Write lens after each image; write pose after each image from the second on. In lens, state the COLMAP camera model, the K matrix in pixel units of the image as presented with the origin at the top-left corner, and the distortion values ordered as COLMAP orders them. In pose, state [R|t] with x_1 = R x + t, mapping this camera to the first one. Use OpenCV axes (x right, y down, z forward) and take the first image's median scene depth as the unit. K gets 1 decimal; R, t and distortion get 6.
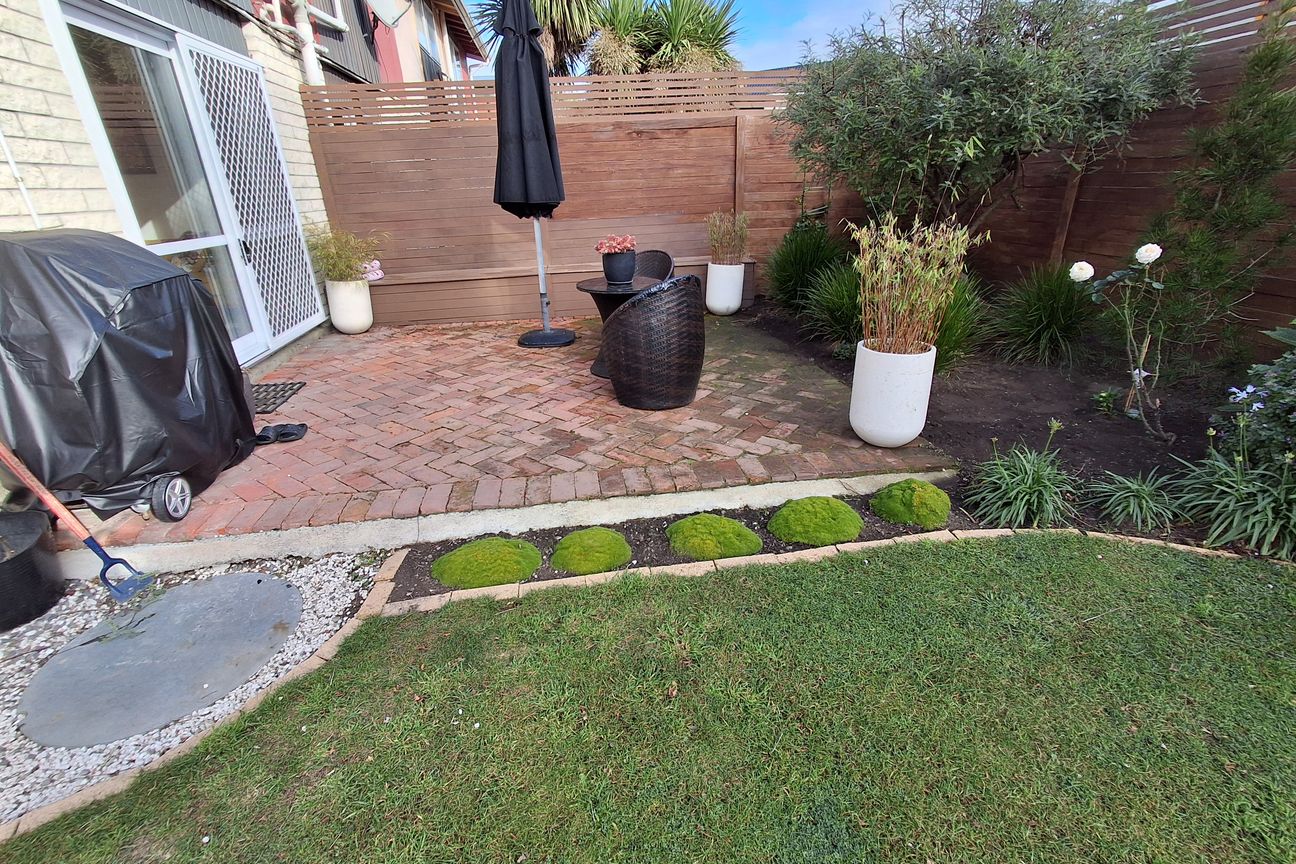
lens RADIAL K [[588.8, 0, 648.0], [0, 588.8, 432.0], [0, 0, 1]] dist [0.005260, 0.000162]
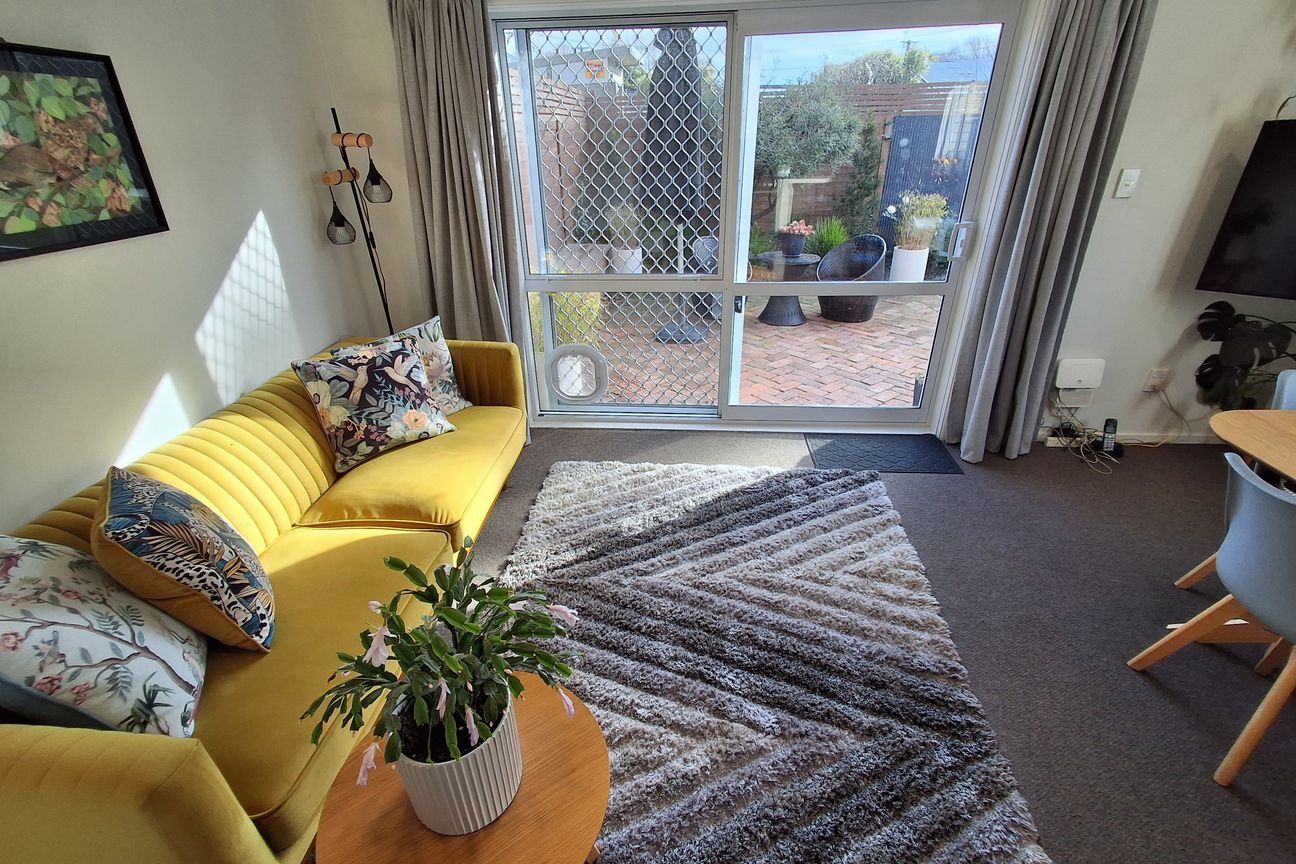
lens RADIAL K [[588.8, 0, 648.0], [0, 588.8, 432.0], [0, 0, 1]] dist [0.005260, 0.000162]
pose [[0.217038, -0.419680, 0.881342, -1.551522], [0.389139, 0.865220, 0.316174, -0.472843], [-0.895246, 0.274342, 0.351099, 0.945403]]
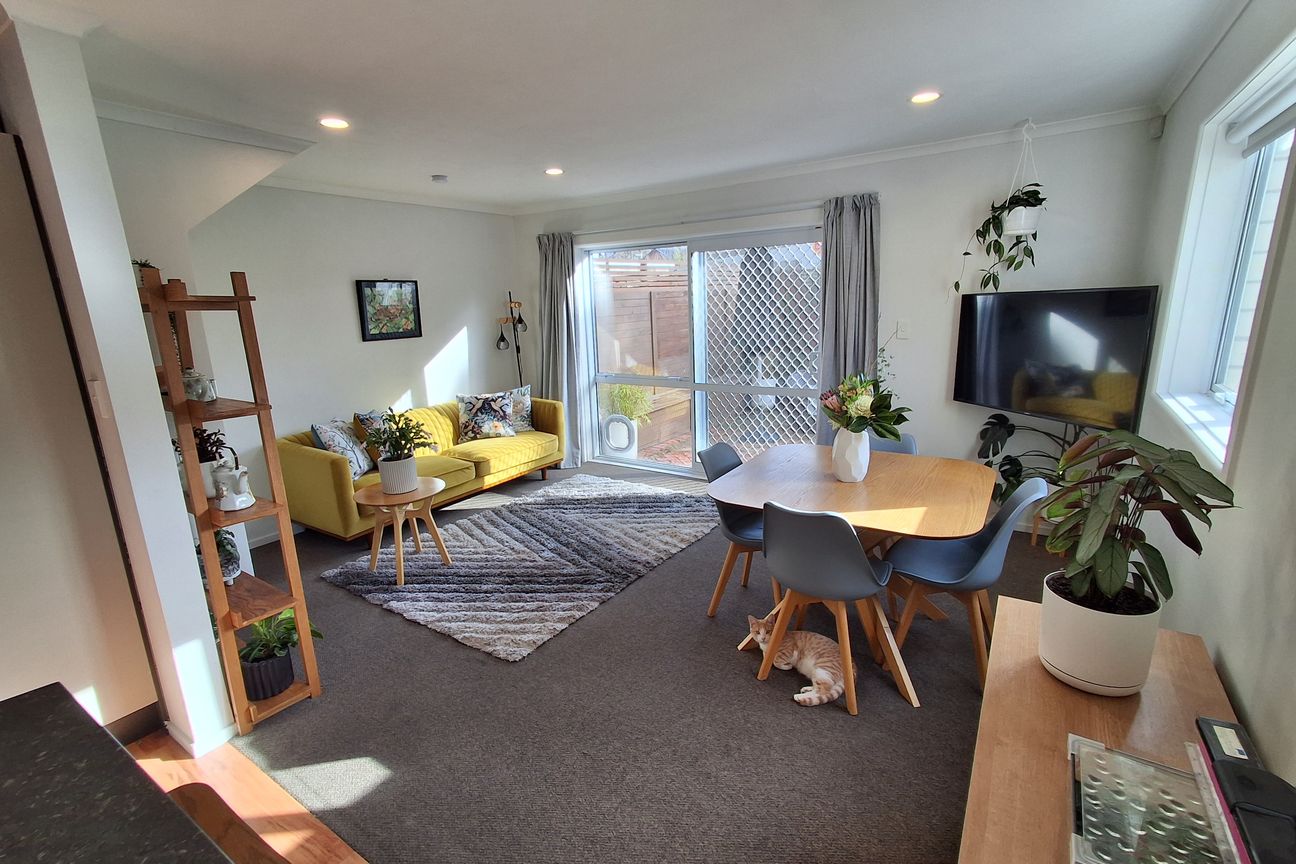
lens RADIAL K [[588.8, 0, 648.0], [0, 588.8, 432.0], [0, 0, 1]] dist [0.005260, 0.000162]
pose [[0.657815, -0.158229, 0.736371, -1.789850], [0.302111, 0.951018, -0.065530, -0.191565], [-0.689933, 0.265573, 0.673397, 0.285739]]
